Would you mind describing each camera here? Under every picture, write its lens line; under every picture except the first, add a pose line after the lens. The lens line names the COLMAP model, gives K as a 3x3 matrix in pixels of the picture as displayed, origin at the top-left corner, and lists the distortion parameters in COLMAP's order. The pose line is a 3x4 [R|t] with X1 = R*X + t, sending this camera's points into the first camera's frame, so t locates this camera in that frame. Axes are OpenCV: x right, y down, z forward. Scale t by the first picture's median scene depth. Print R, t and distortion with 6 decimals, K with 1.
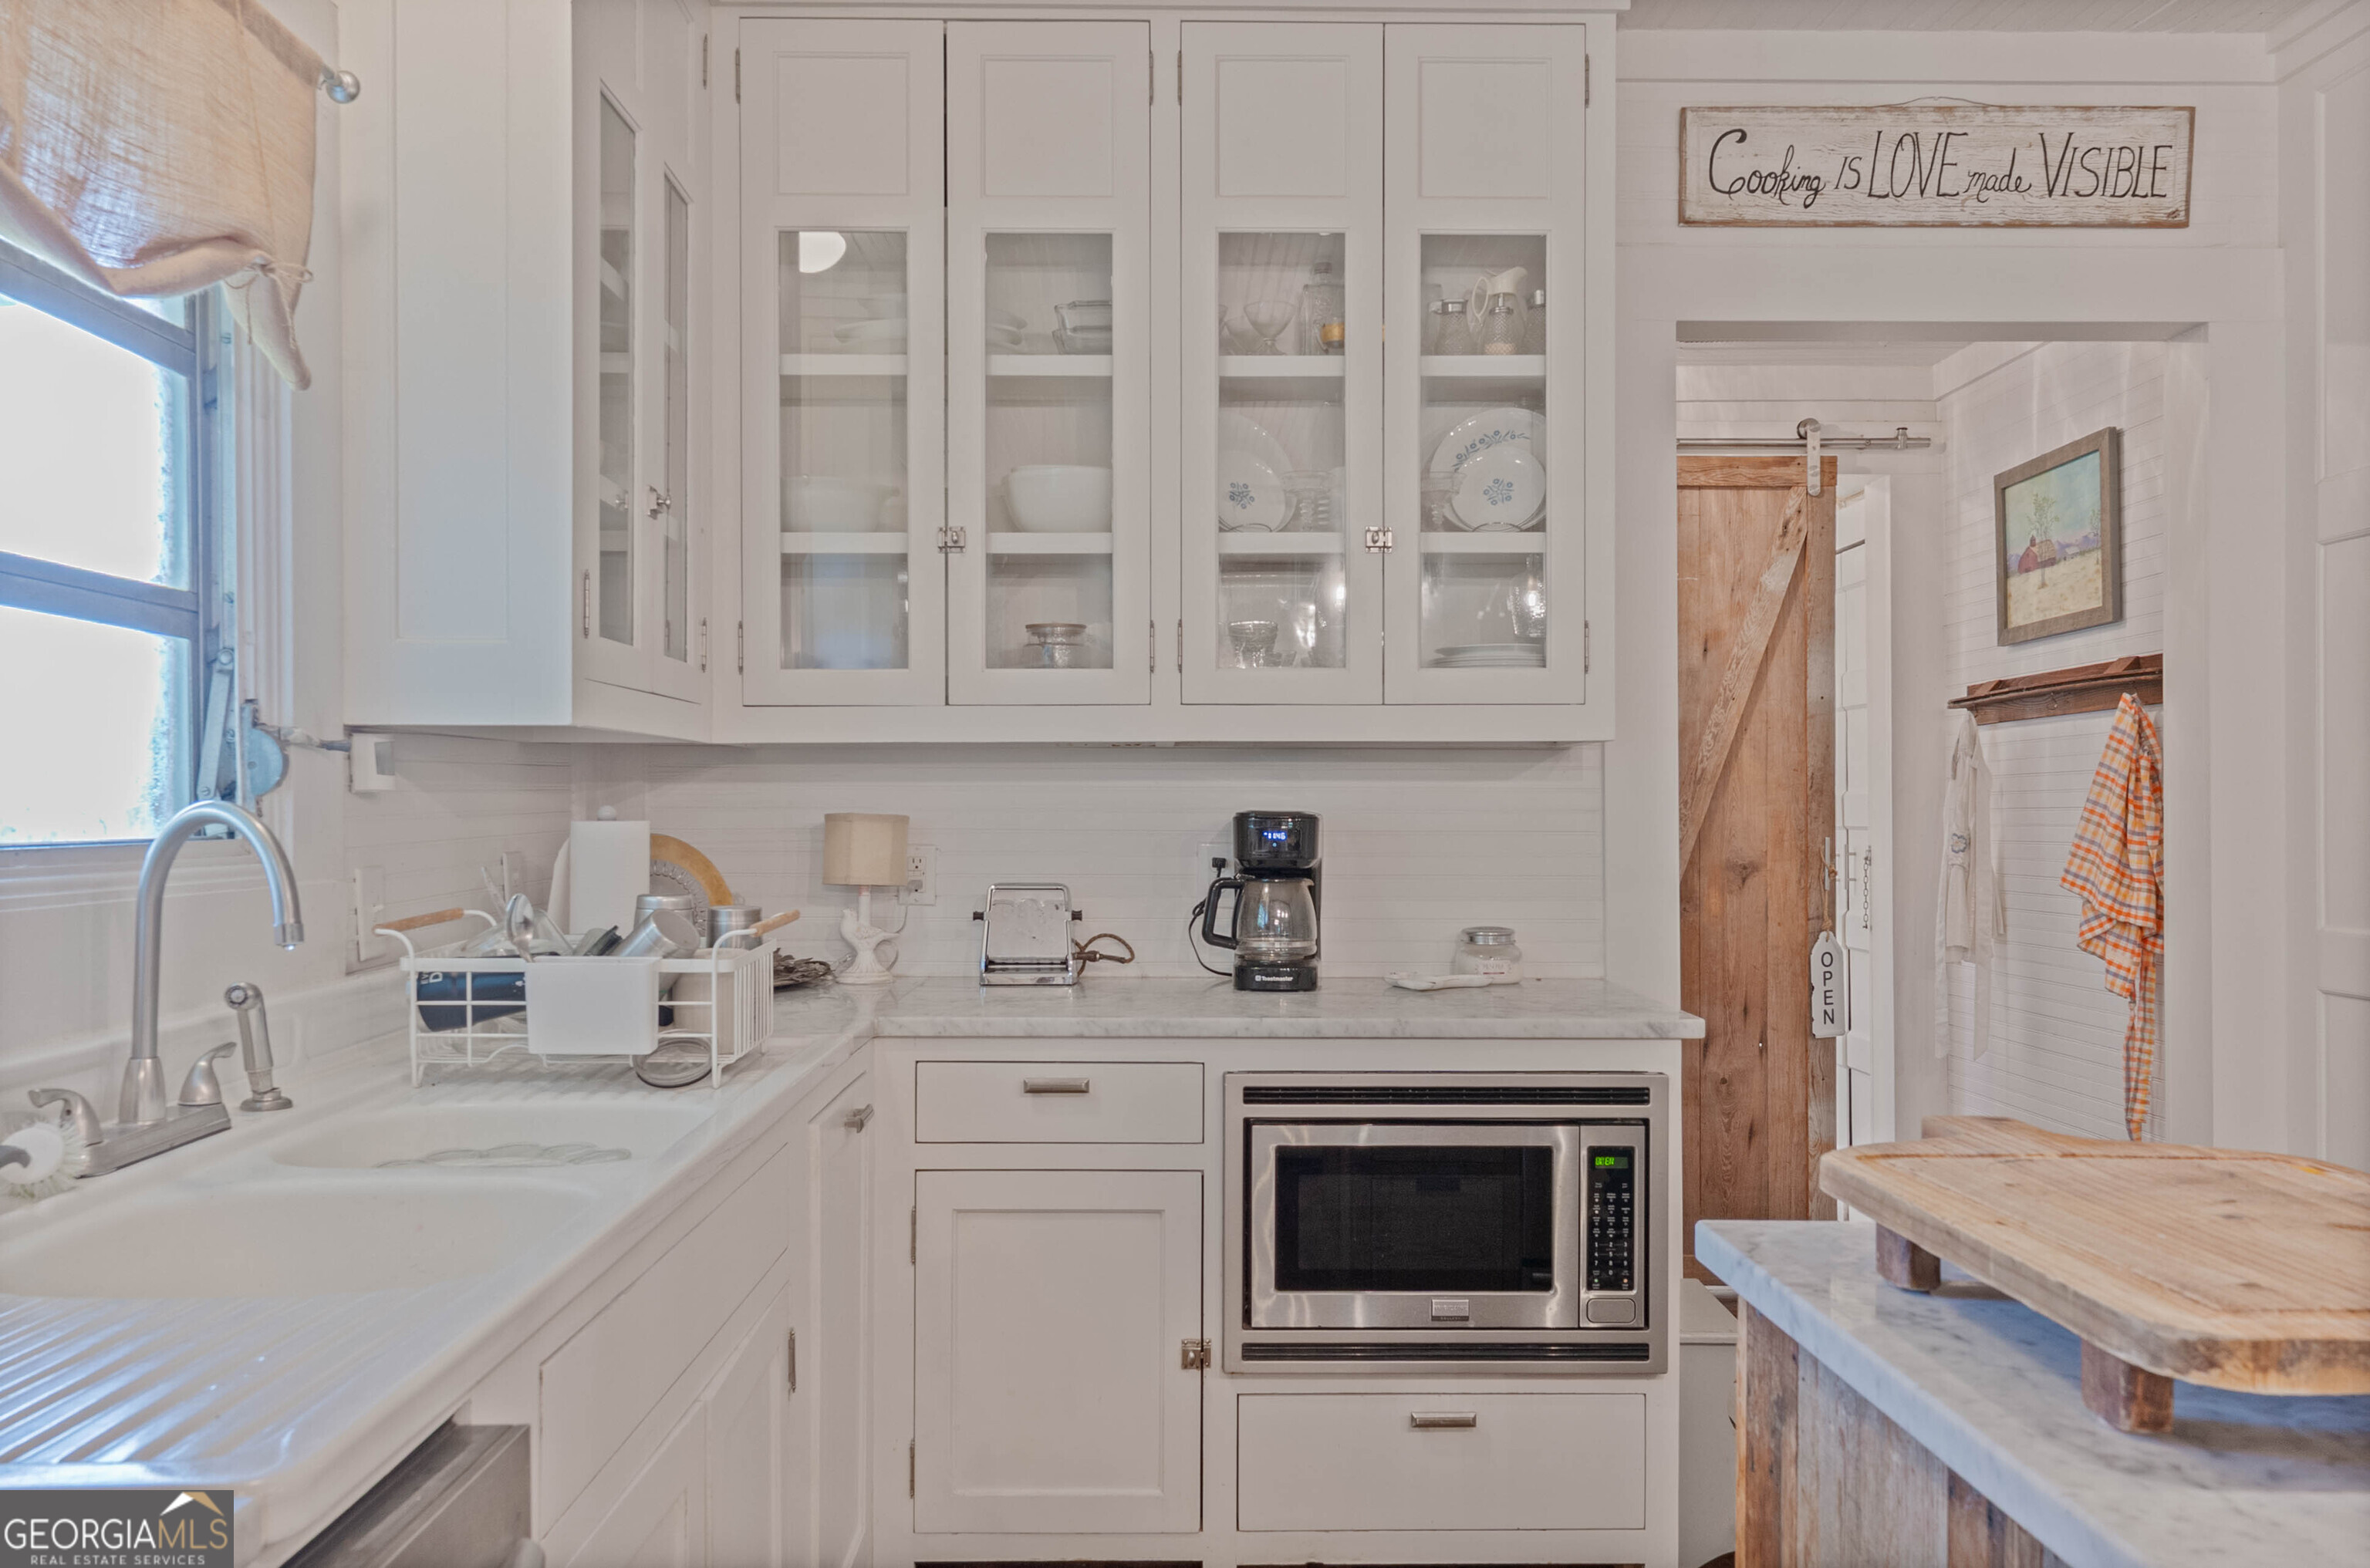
lens RADIAL K [[1755.8, 0, 1193.1], [0, 1755.8, 812.4], [0, 0, 1]] dist [0.012499, 0.000697]
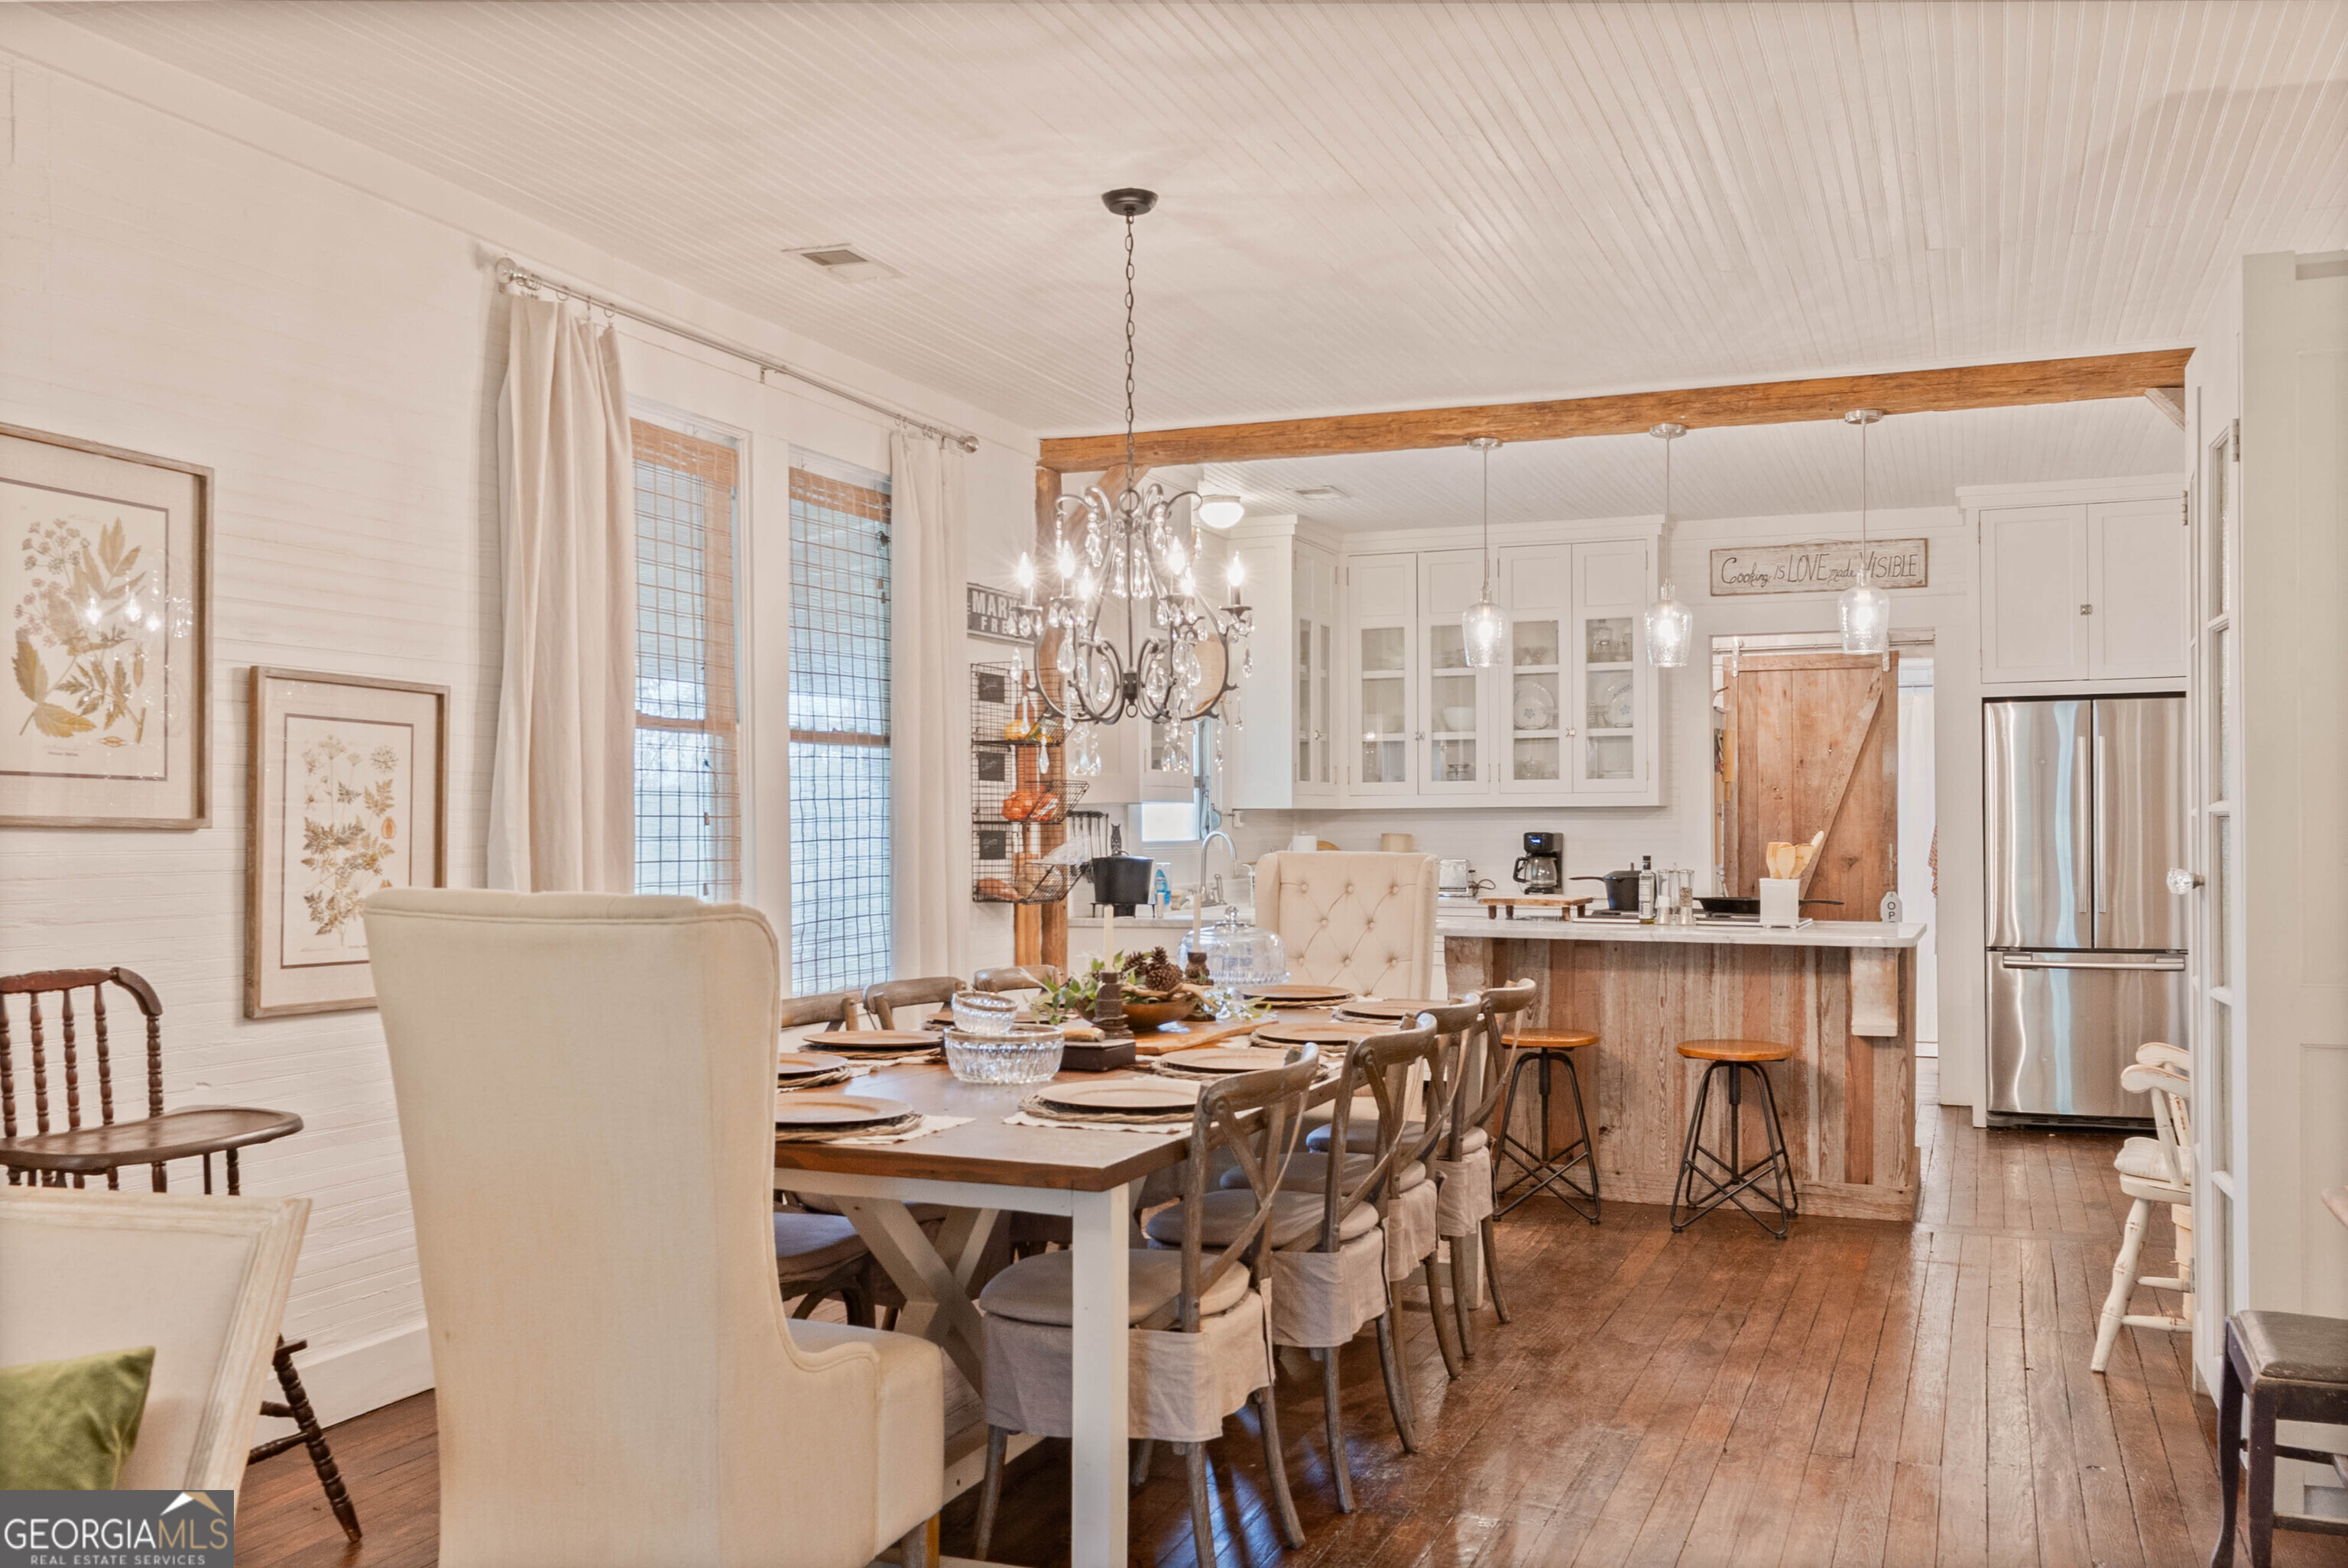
lens RADIAL K [[1919.0, 0, 1274.8], [0, 1919.0, 839.3], [0, 0, 1]] dist [-0.025398, 0.001053]
pose [[0.936474, -0.001988, -0.350731, 0.674218], [0.002932, 0.999993, 0.002161, 0.003074], [0.350724, -0.003052, 0.936474, -1.827773]]
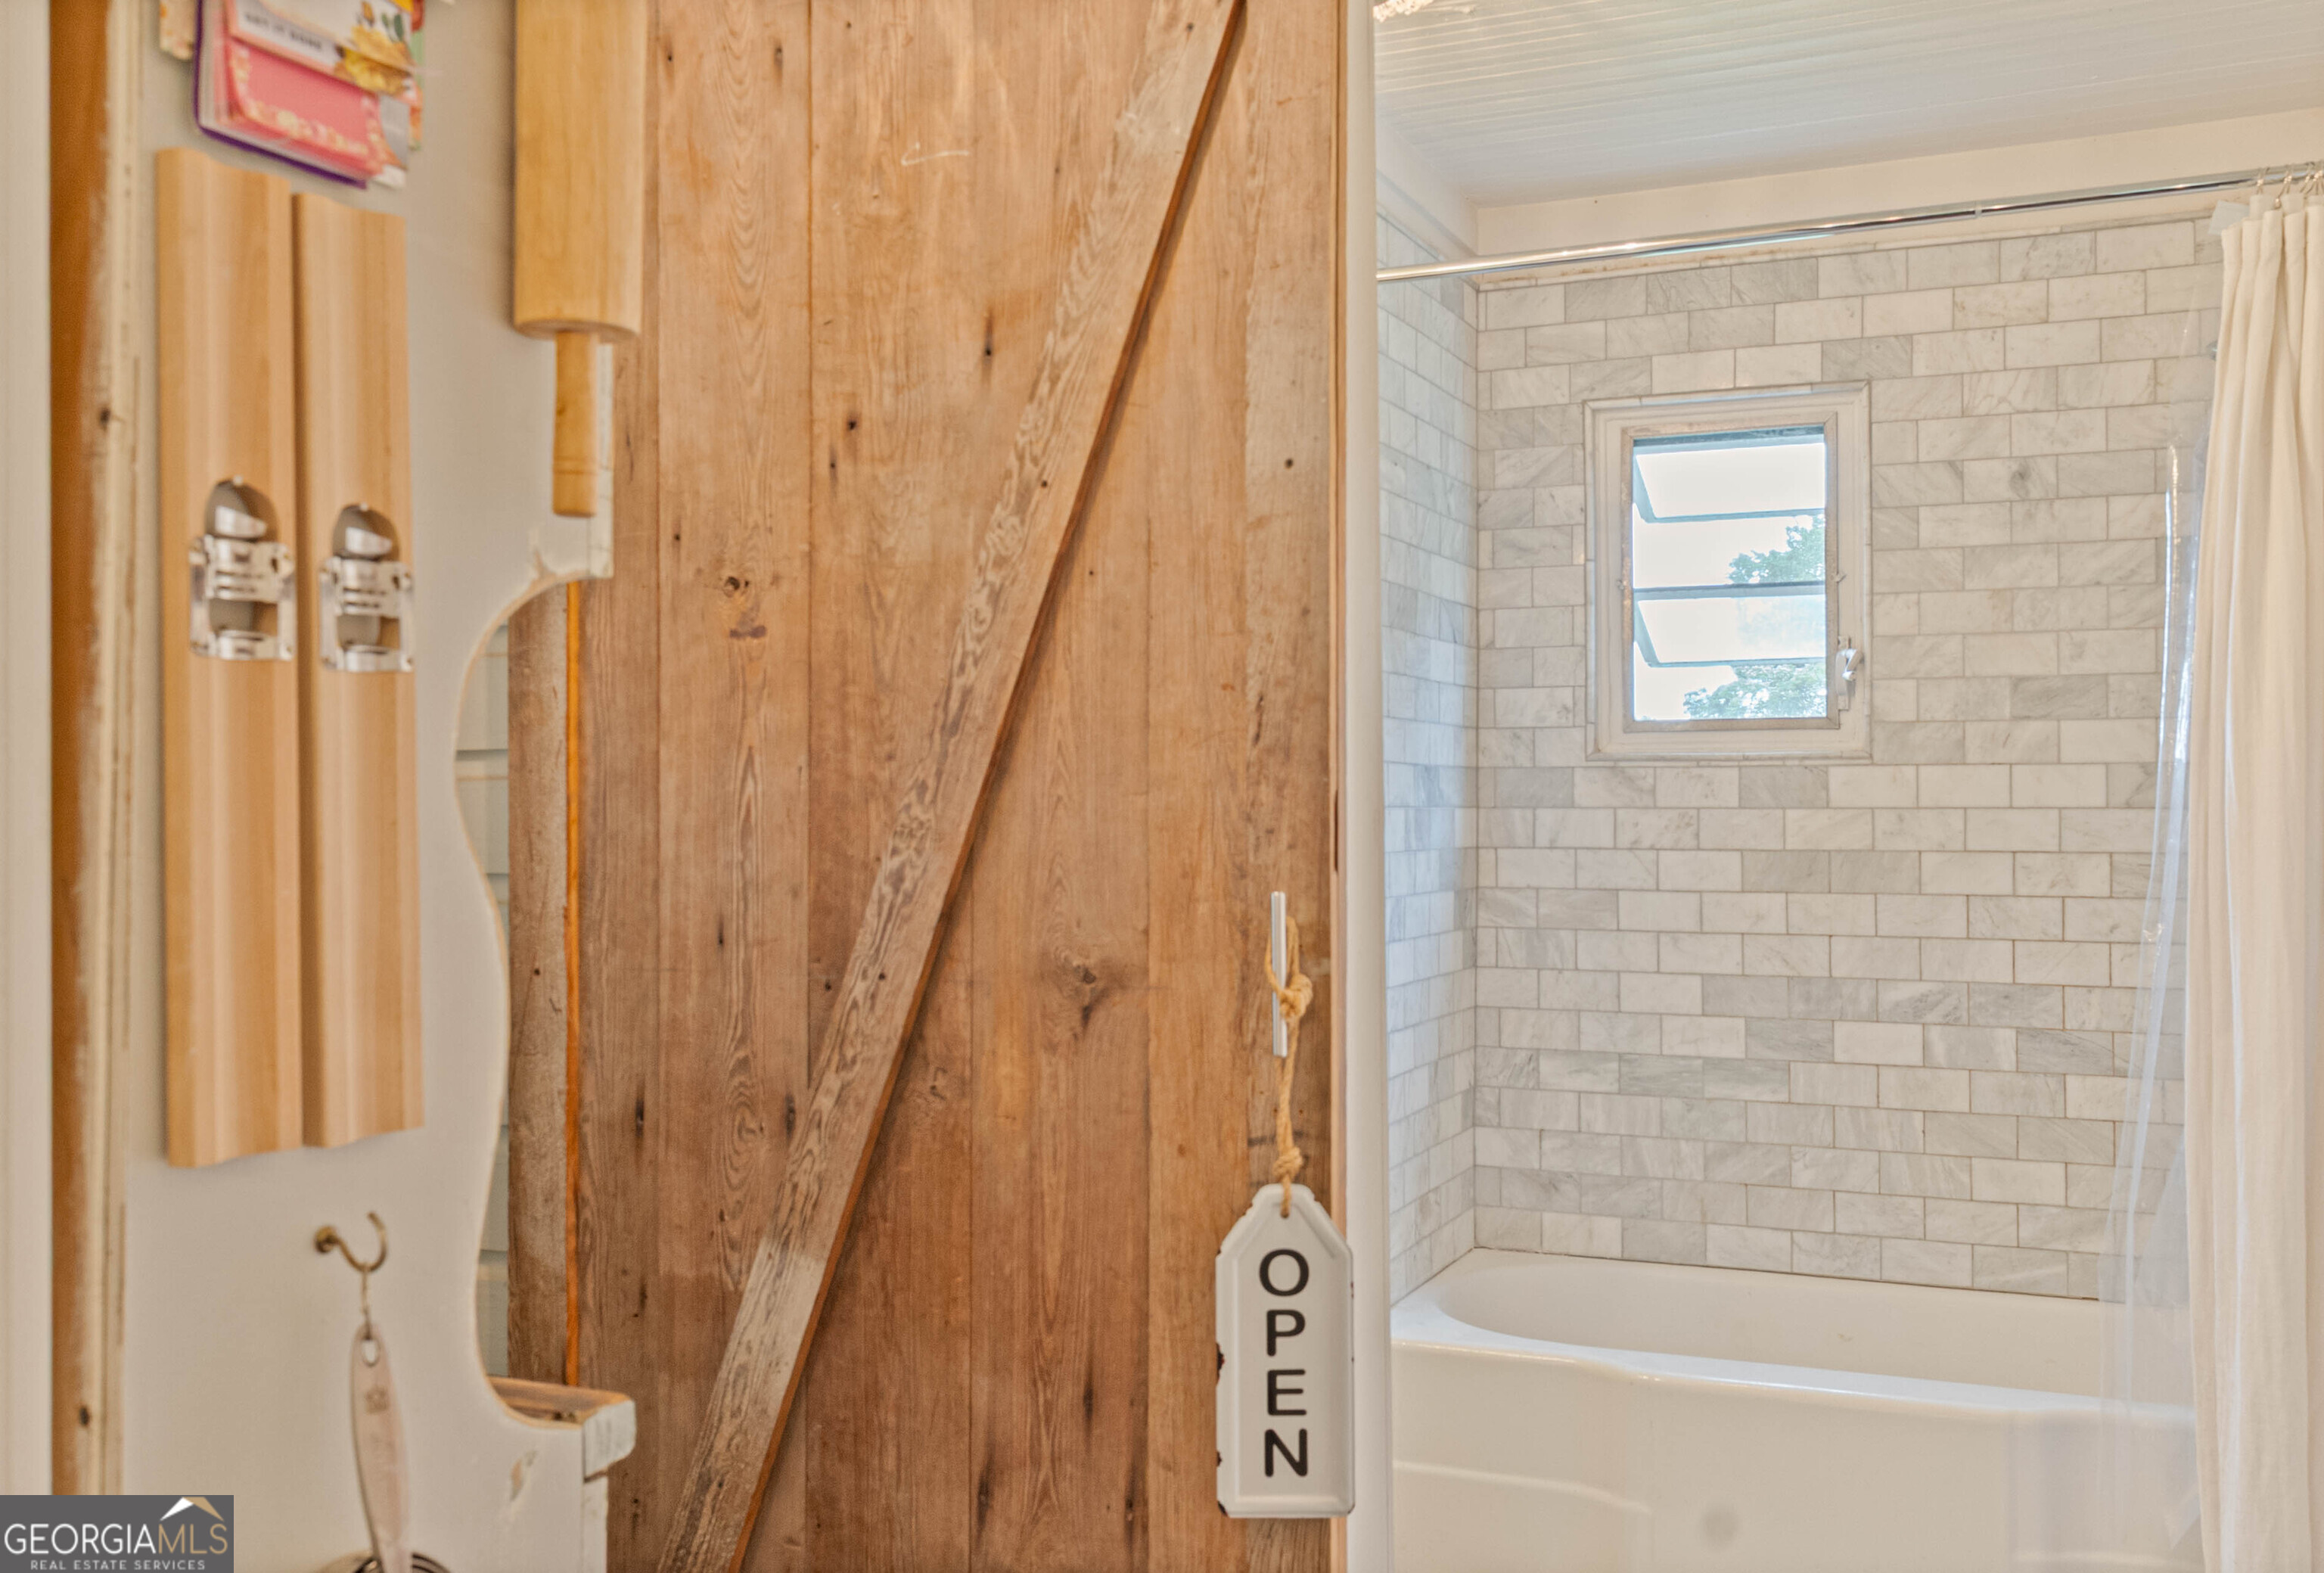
lens RADIAL K [[2151.2, 0, 1166.3], [0, 2151.2, 777.6], [0, 0, 1]] dist [0.027732, 0.003478]
pose [[0.898478, -0.009218, -0.438922, 0.743809], [0.001012, 0.999820, -0.018928, 0.001083], [0.439017, 0.016562, 0.898326, 0.918808]]
